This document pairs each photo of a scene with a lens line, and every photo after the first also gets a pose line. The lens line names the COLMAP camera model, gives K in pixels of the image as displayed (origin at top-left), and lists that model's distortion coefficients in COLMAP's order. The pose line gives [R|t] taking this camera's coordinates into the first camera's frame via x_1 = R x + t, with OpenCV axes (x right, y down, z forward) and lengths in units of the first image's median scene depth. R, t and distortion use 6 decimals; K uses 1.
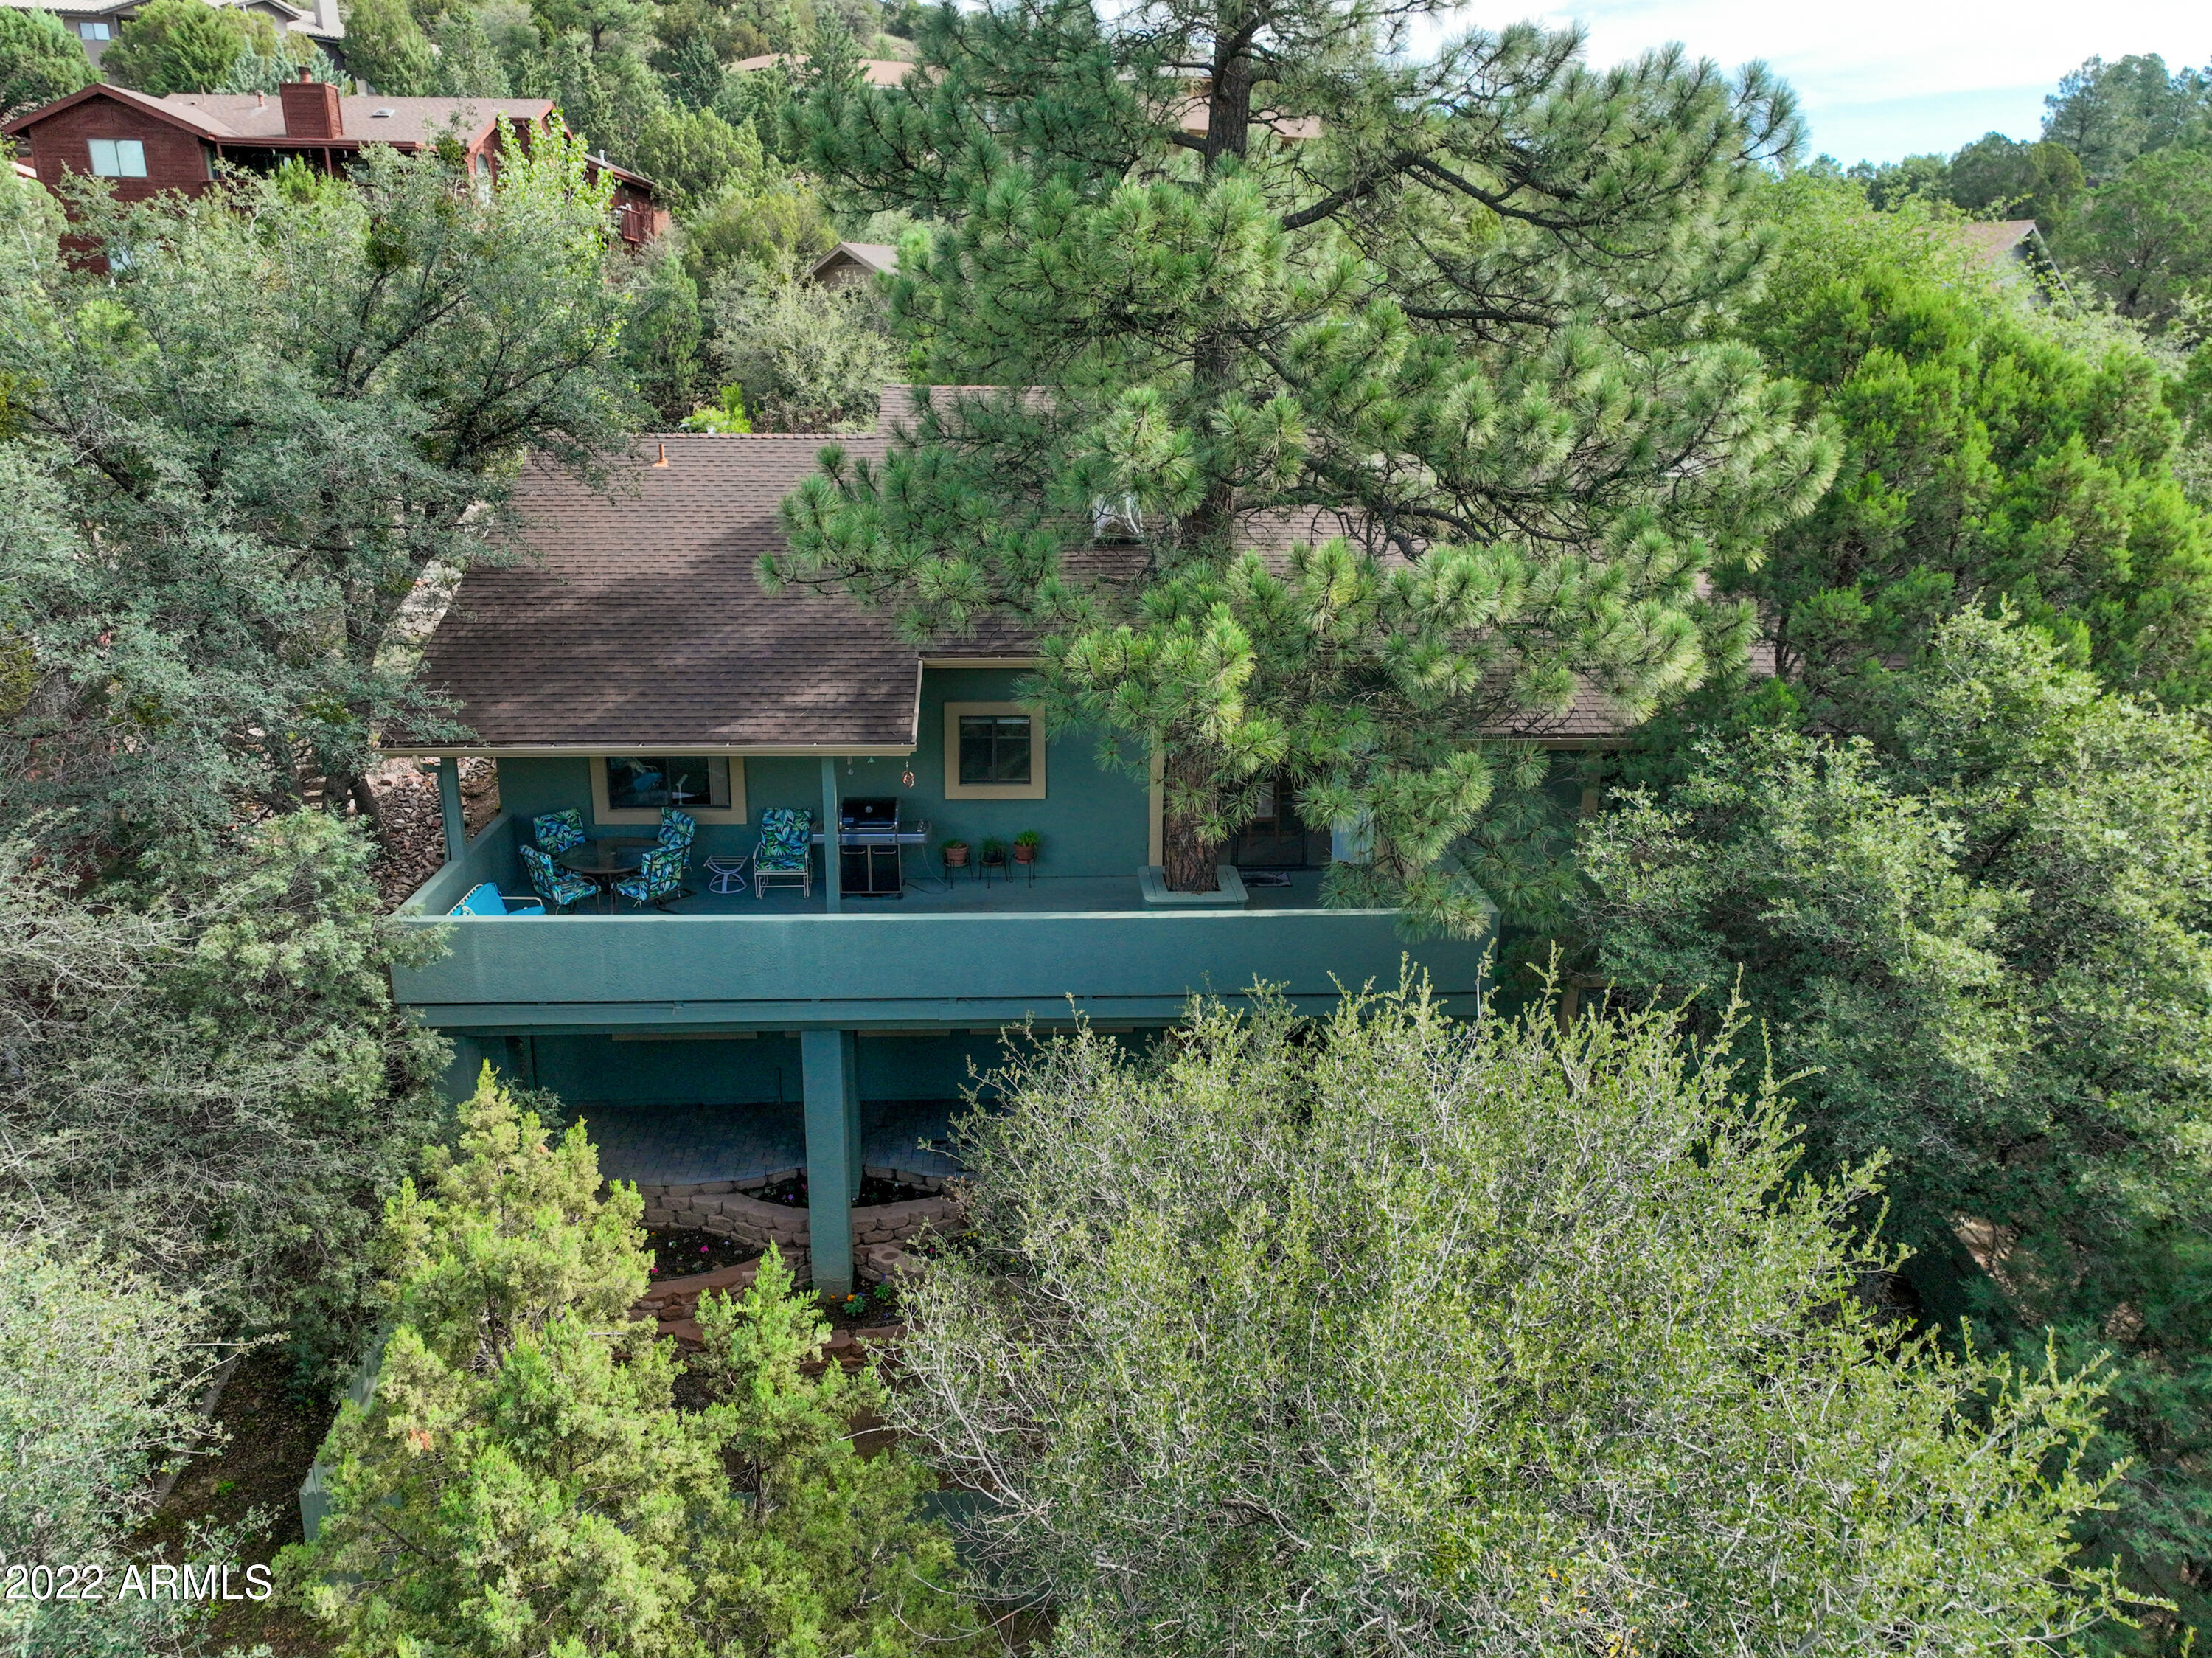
lens RADIAL K [[1778.5, 0, 1106.0], [0, 1778.5, 829.0], [0, 0, 1]] dist [-0.003158, 0.000575]
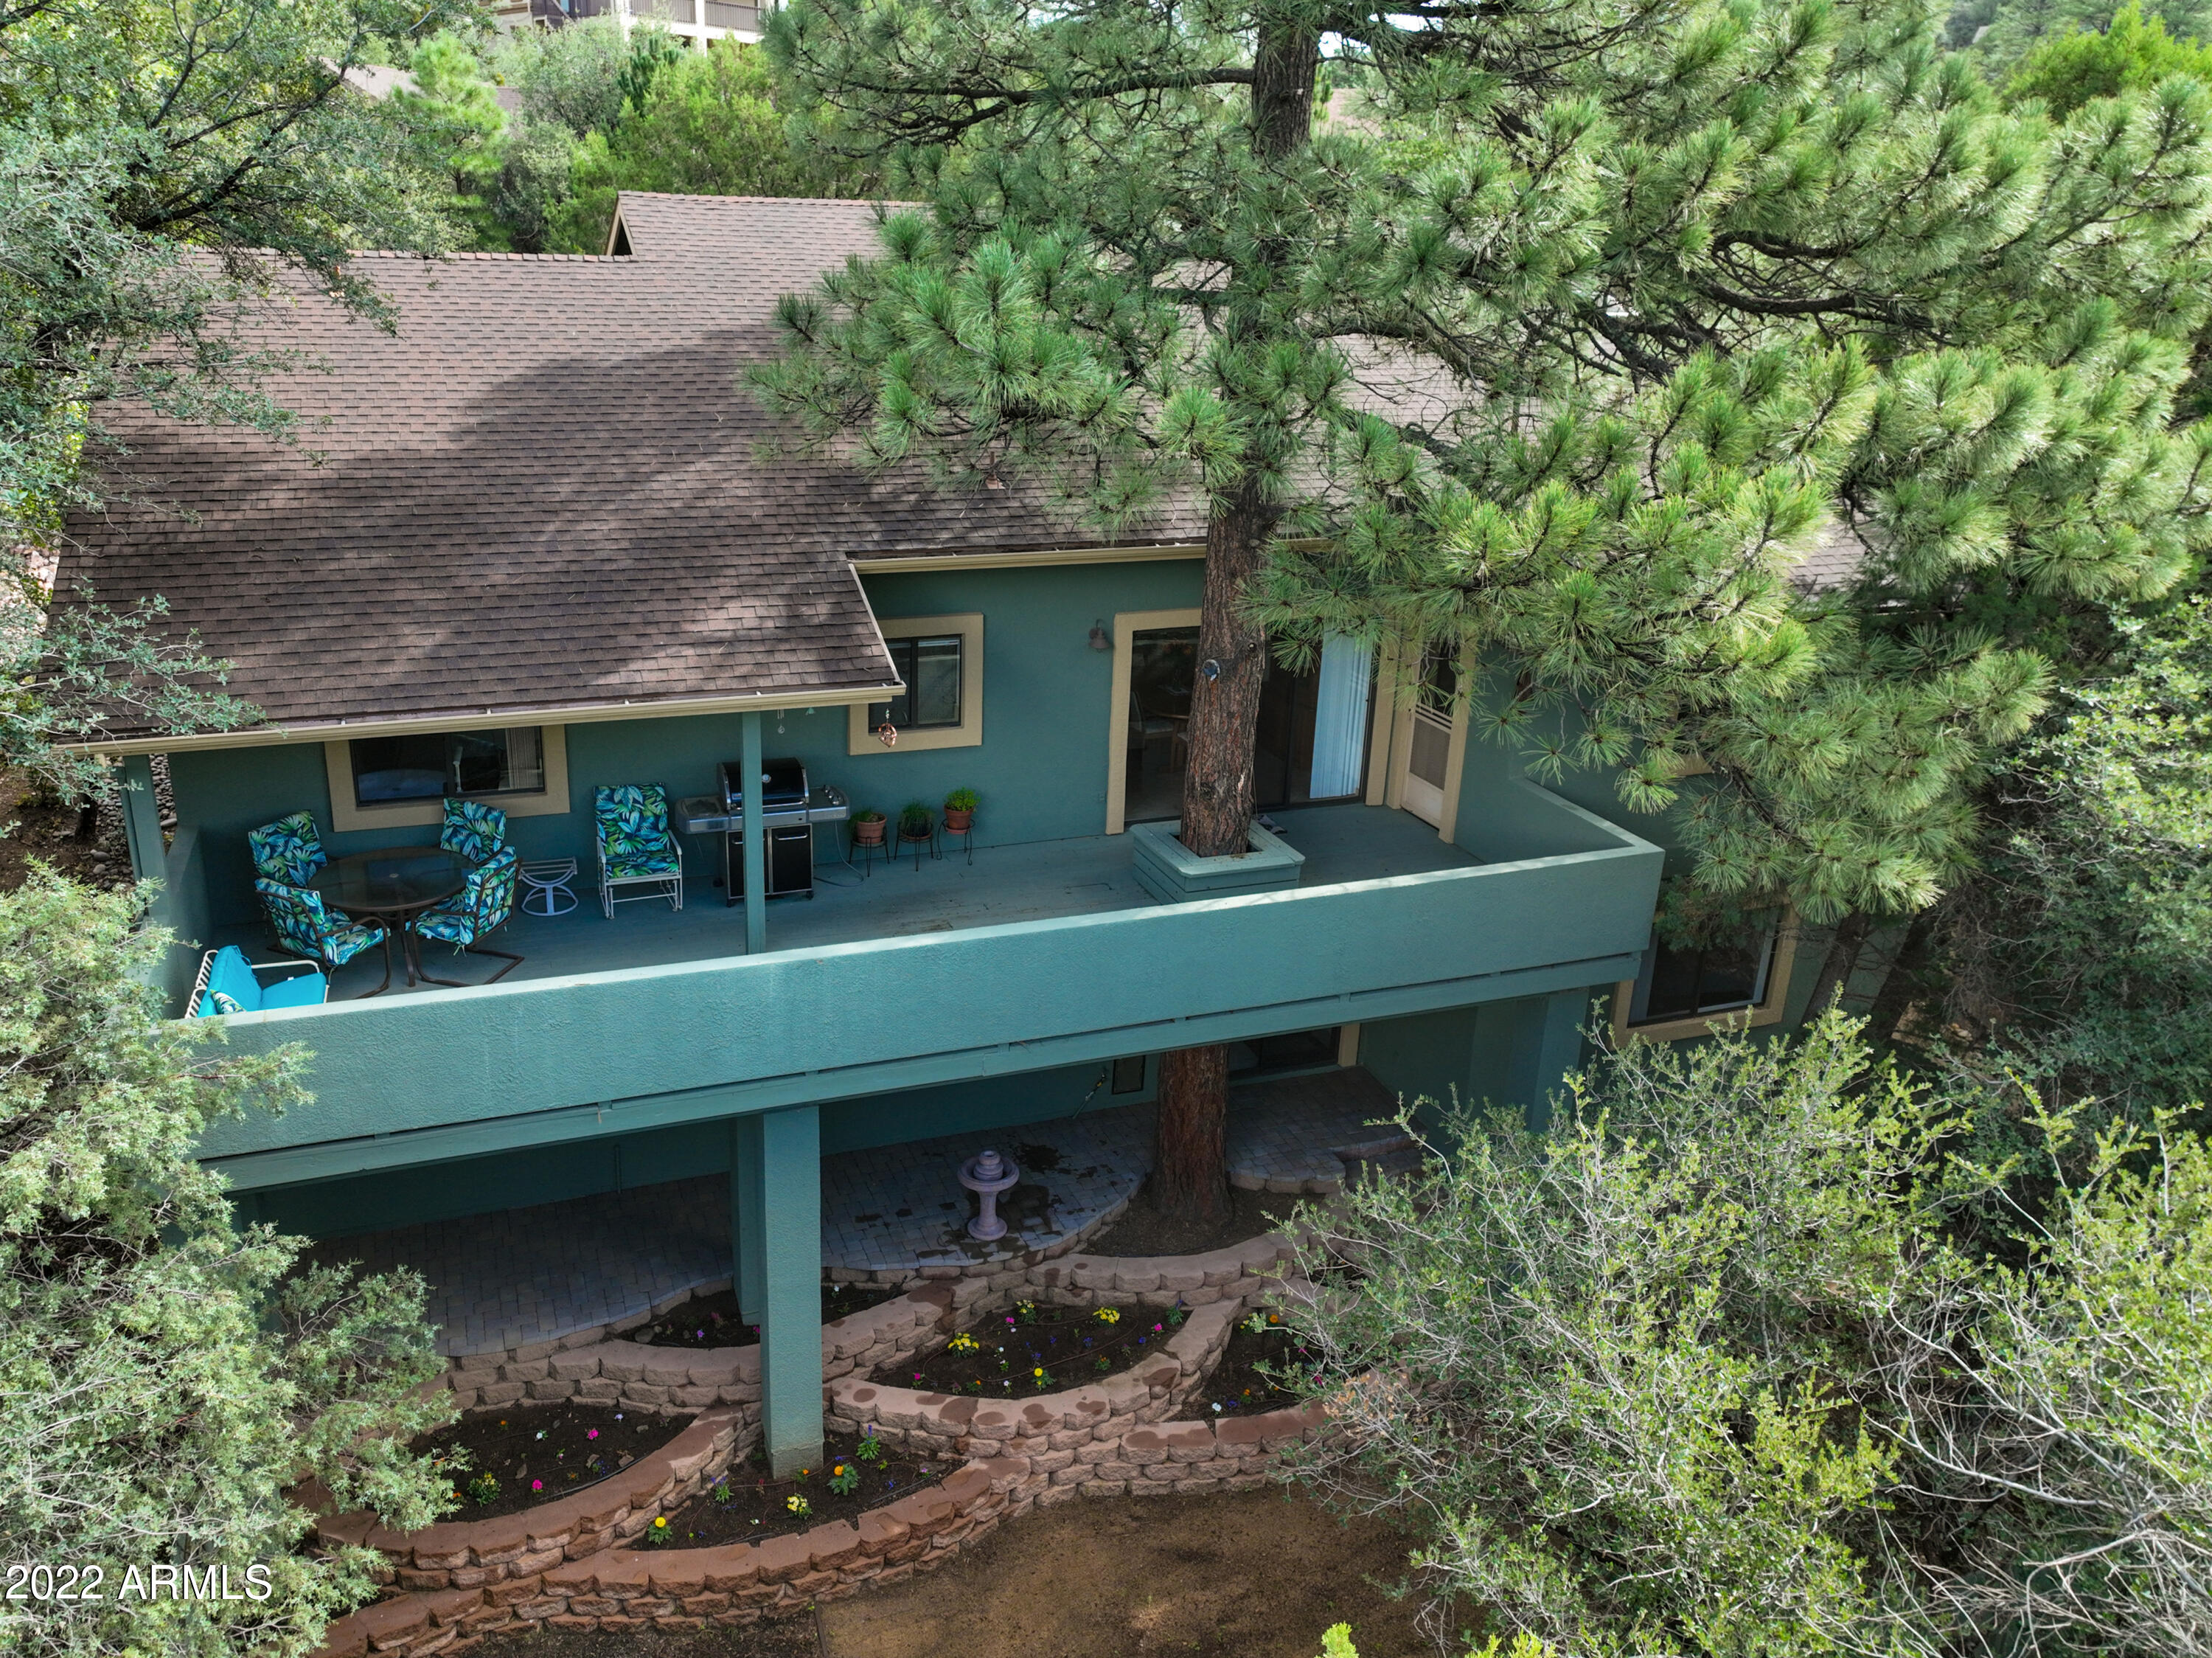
lens RADIAL K [[1778.5, 0, 1106.0], [0, 1778.5, 829.0], [0, 0, 1]] dist [-0.003158, 0.000575]
pose [[0.949109, -0.085705, 0.303061, -0.228149], [0.068553, 0.995408, 0.066811, -0.030043], [-0.307396, -0.042635, 0.950626, 0.294436]]
